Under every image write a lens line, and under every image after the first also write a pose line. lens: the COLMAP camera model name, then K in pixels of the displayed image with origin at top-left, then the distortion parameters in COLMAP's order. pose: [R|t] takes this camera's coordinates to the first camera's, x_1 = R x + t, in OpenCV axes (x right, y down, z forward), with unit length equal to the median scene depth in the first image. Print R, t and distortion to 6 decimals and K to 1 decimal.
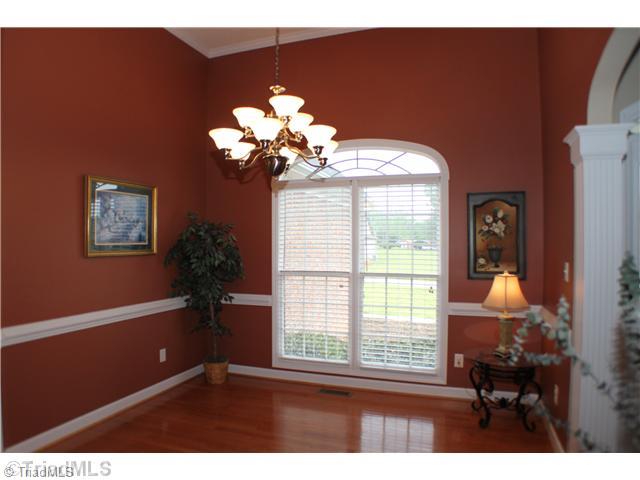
lens RADIAL K [[412.9, 0, 320.0], [0, 412.9, 240.0], [0, 0, 1]] dist [-0.004563, 0.000956]
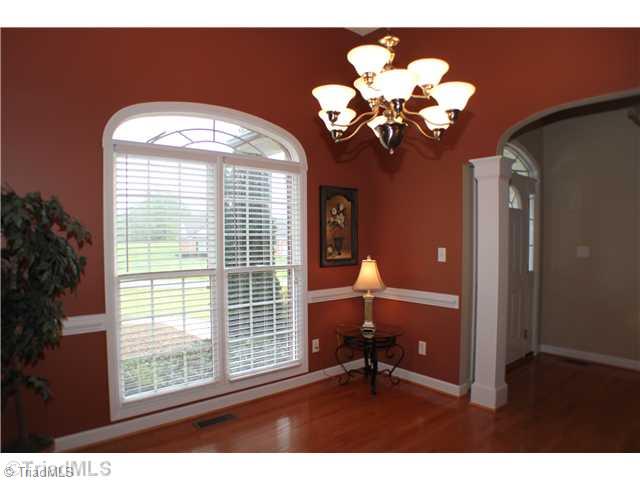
lens RADIAL K [[437.3, 0, 319.7], [0, 437.3, 249.9], [0, 0, 1]] dist [0.003935, 0.001620]
pose [[0.547889, -0.027772, 0.836090, -0.575667], [0.006542, 0.999560, 0.028915, 0.017740], [-0.836525, -0.010373, 0.547830, 0.384944]]
